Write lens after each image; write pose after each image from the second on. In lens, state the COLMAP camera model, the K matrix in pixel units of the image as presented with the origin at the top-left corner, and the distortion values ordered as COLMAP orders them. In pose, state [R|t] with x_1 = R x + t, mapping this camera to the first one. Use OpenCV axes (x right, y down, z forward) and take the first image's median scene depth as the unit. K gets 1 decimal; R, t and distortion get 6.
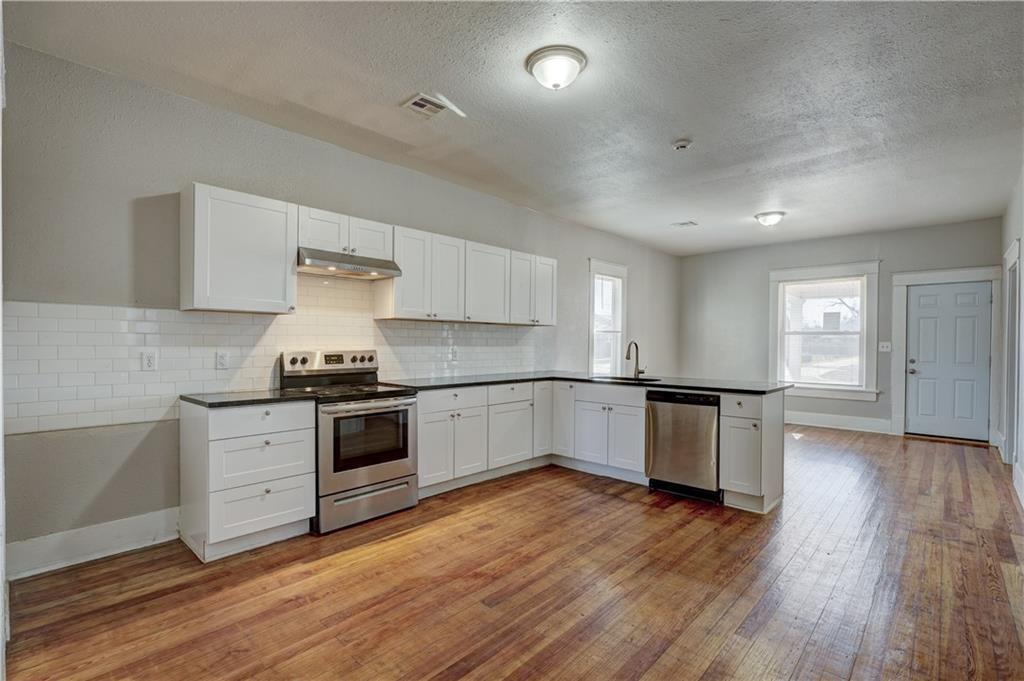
lens RADIAL K [[468.6, 0, 514.9], [0, 468.6, 343.3], [0, 0, 1]] dist [-0.005634, 0.000721]
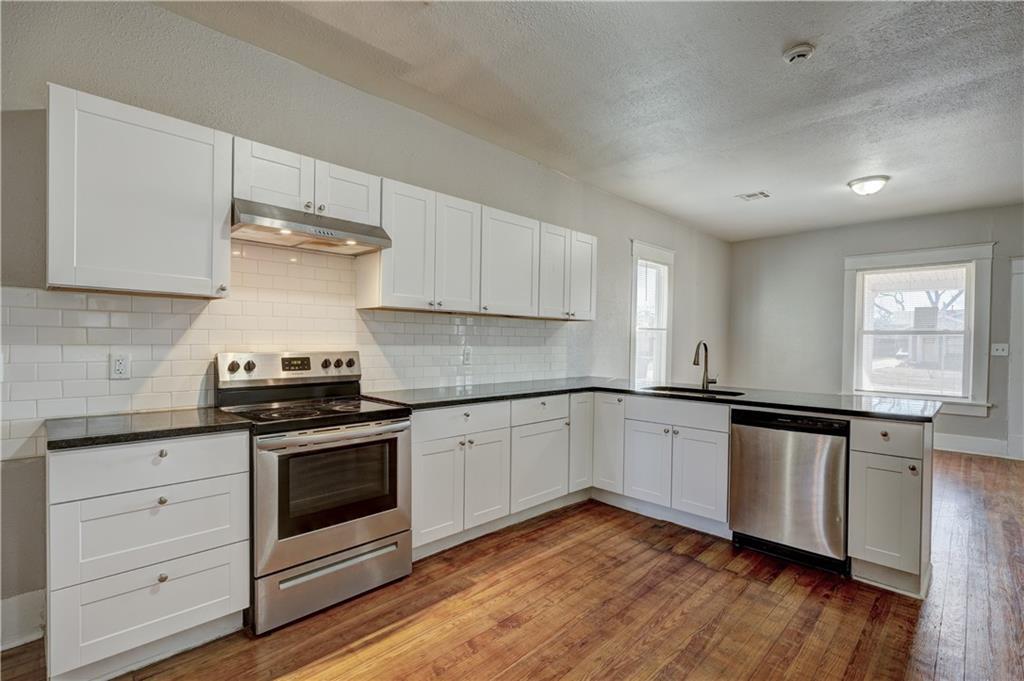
lens RADIAL K [[468.6, 0, 514.9], [0, 468.6, 344.8], [0, 0, 1]] dist [-0.005634, 0.000721]
pose [[0.999487, 0.006052, -0.031465, -0.030185], [-0.005862, 0.999964, 0.006155, -0.001386], [0.031501, -0.005967, 0.999486, 0.282988]]
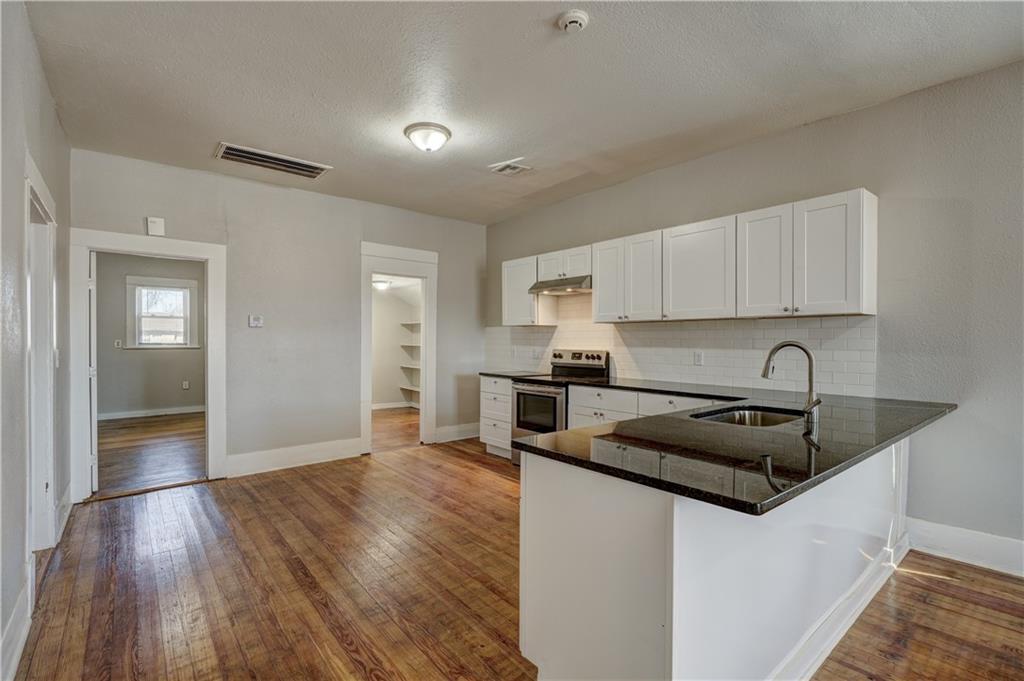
lens RADIAL K [[468.6, 0, 518.4], [0, 468.6, 341.6], [0, 0, 1]] dist [-0.005634, 0.000721]
pose [[-0.122610, -0.006197, -0.992436, 0.910576], [-0.009268, 0.999944, -0.005099, 0.000792], [0.992412, 0.008572, -0.122660, 0.941227]]
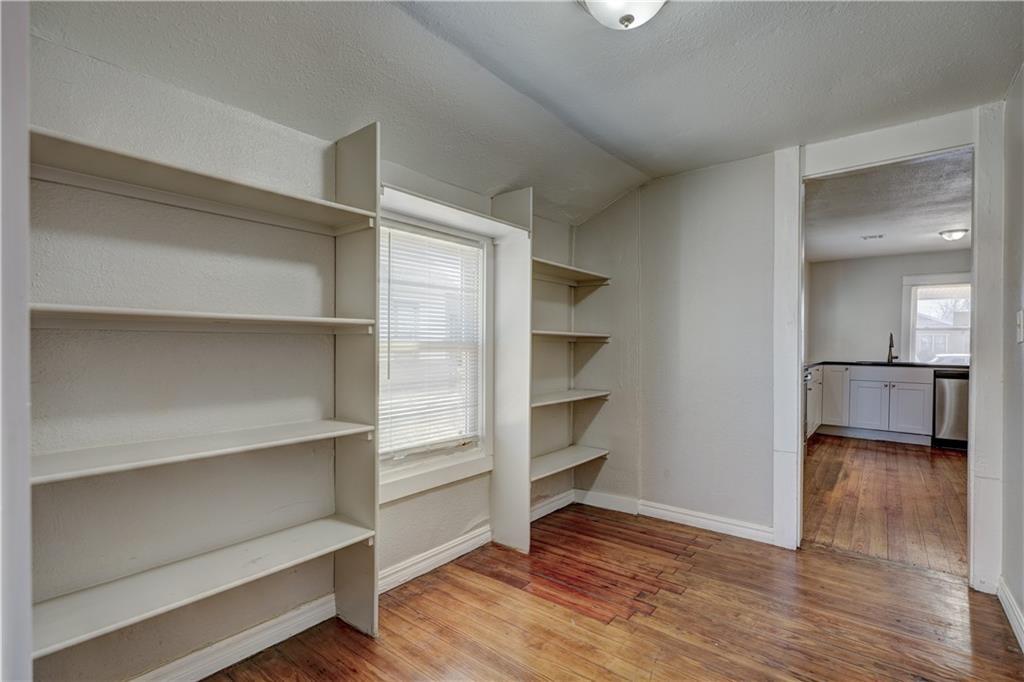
lens RADIAL K [[468.6, 0, 510.7], [0, 468.6, 341.4], [0, 0, 1]] dist [-0.005634, 0.000721]
pose [[0.997204, 0.003622, 0.074646, -1.016211], [-0.003470, 0.999992, -0.002169, 0.029264], [-0.074653, 0.001904, 0.997208, -0.194528]]
